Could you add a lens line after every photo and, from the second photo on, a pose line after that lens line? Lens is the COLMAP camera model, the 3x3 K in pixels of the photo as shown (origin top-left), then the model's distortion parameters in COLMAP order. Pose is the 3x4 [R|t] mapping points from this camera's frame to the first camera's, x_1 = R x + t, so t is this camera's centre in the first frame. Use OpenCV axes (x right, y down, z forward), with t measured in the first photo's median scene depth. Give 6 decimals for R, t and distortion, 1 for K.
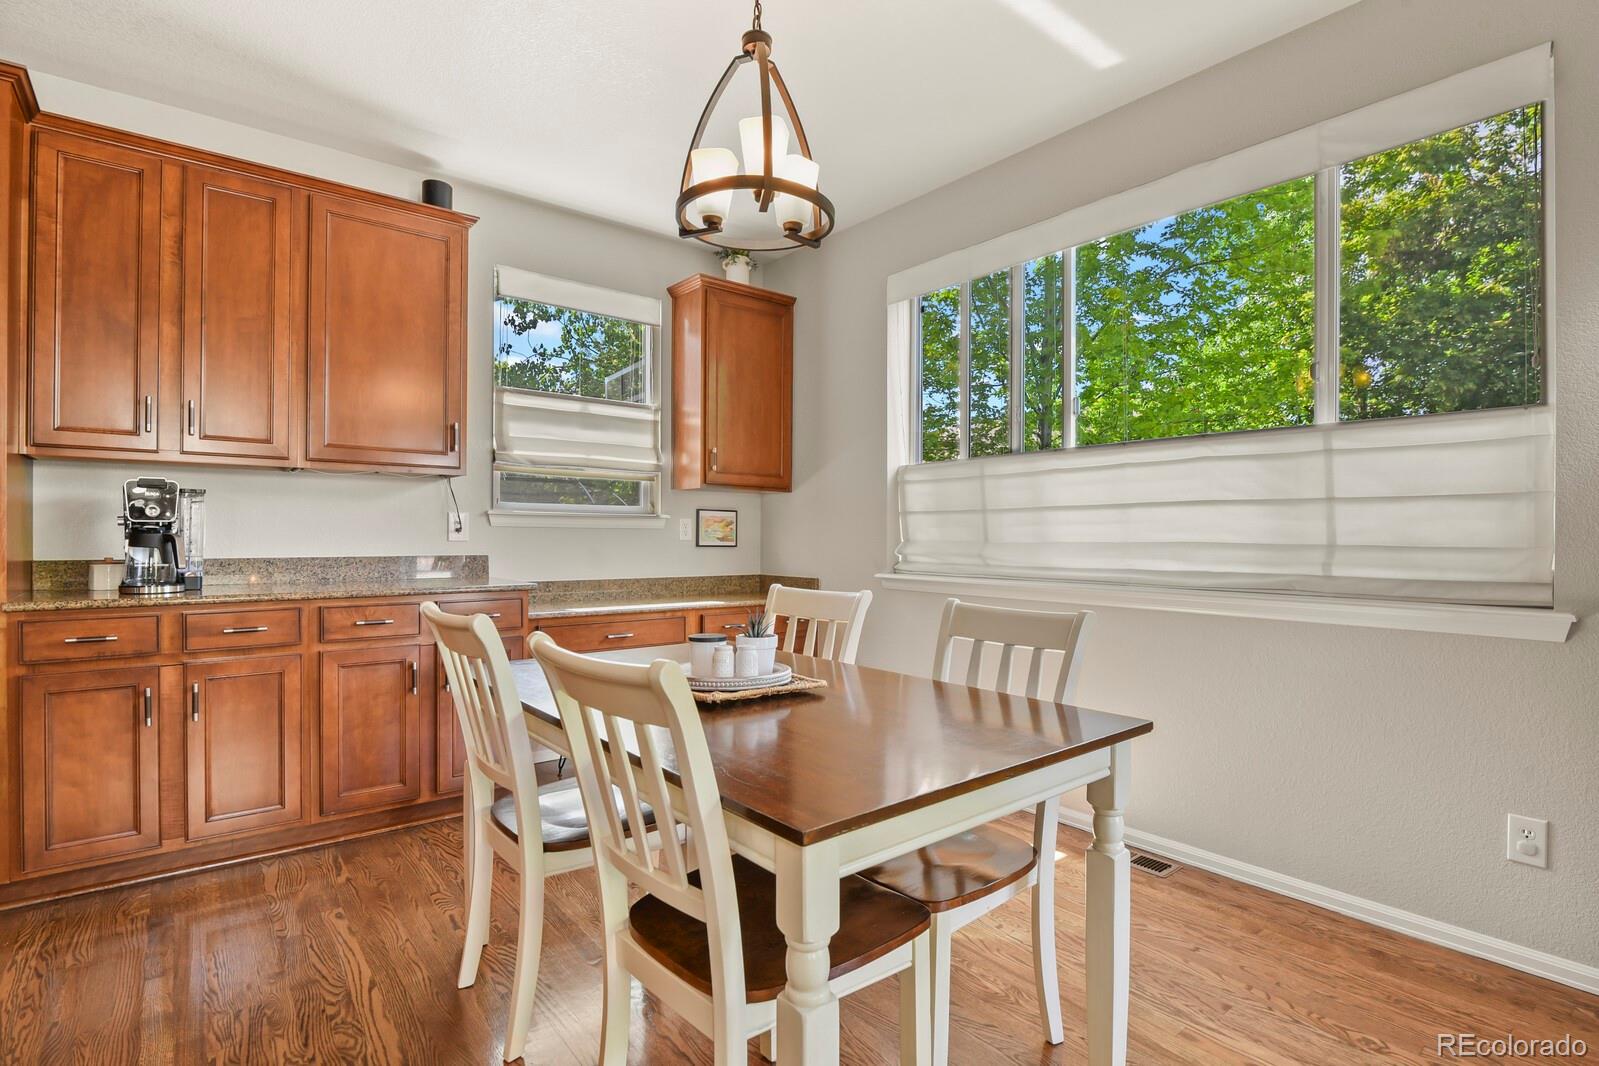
lens RADIAL K [[775.8, 0, 798.9], [0, 775.8, 537.4], [0, 0, 1]] dist [-0.010851, -0.003902]
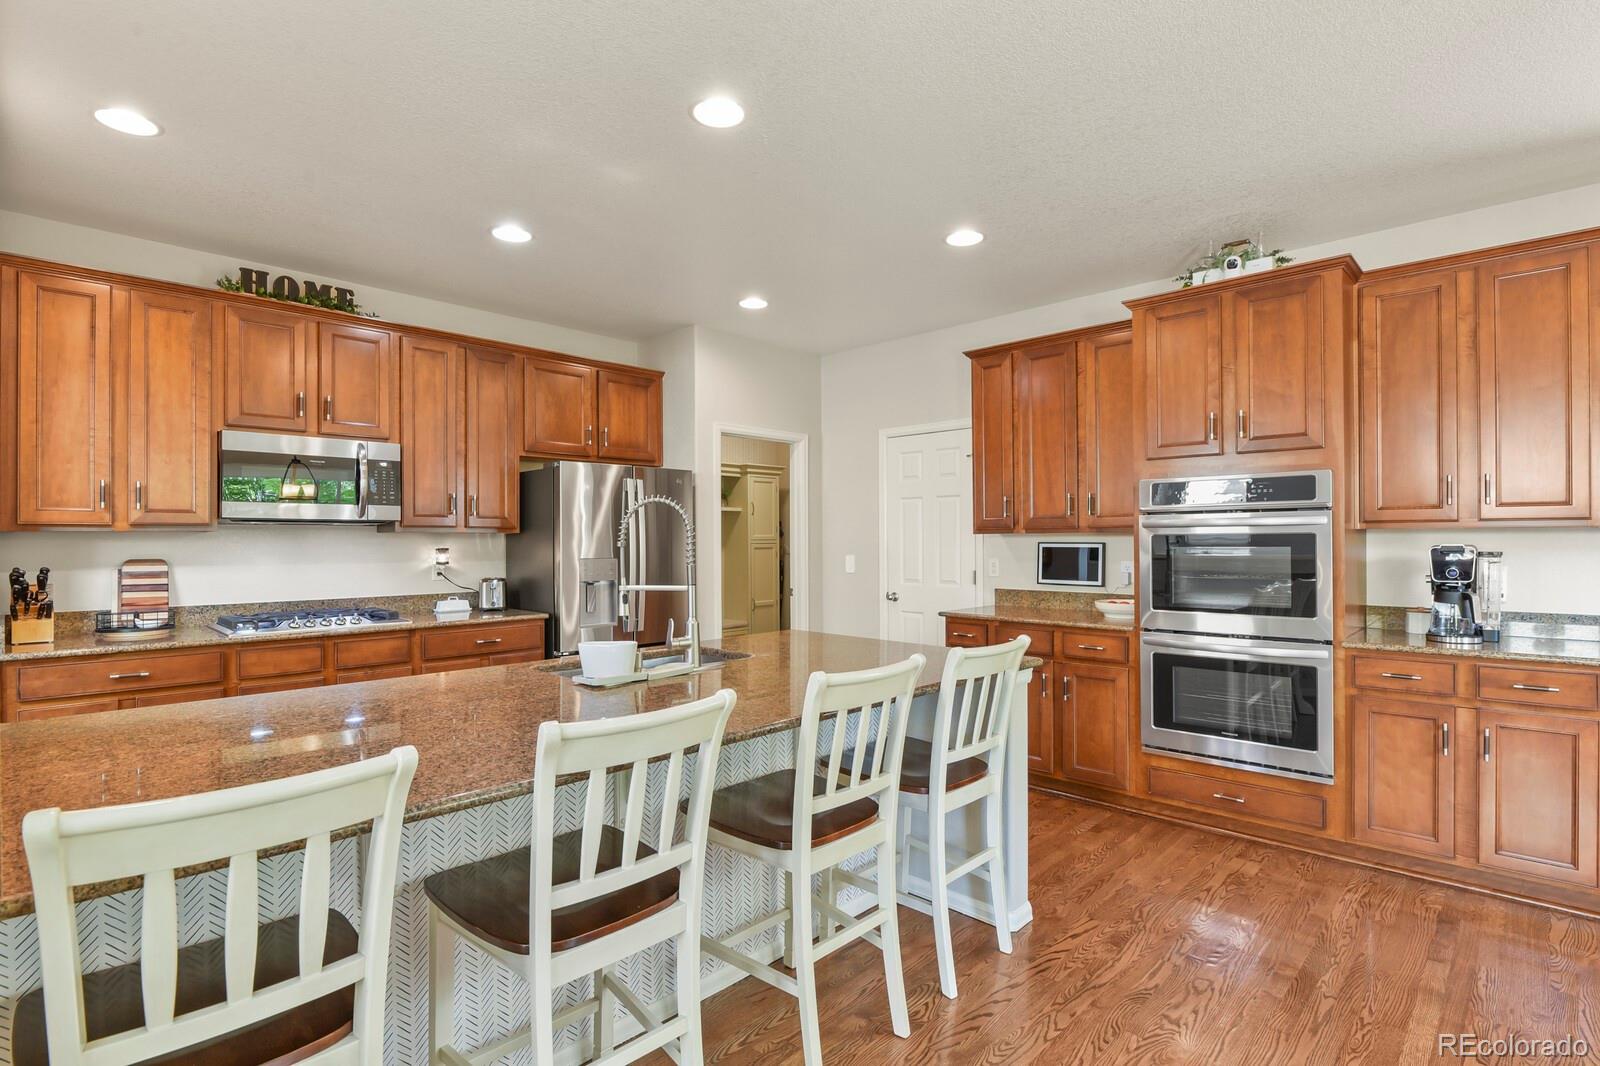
lens RADIAL K [[776.3, 0, 804.2], [0, 776.3, 540.3], [0, 0, 1]] dist [-0.010851, -0.003902]
pose [[0.126302, -0.003786, -0.991985, 0.206182], [0.001212, 0.999993, -0.003663, -0.082234], [0.991991, -0.000740, 0.126306, -0.138480]]
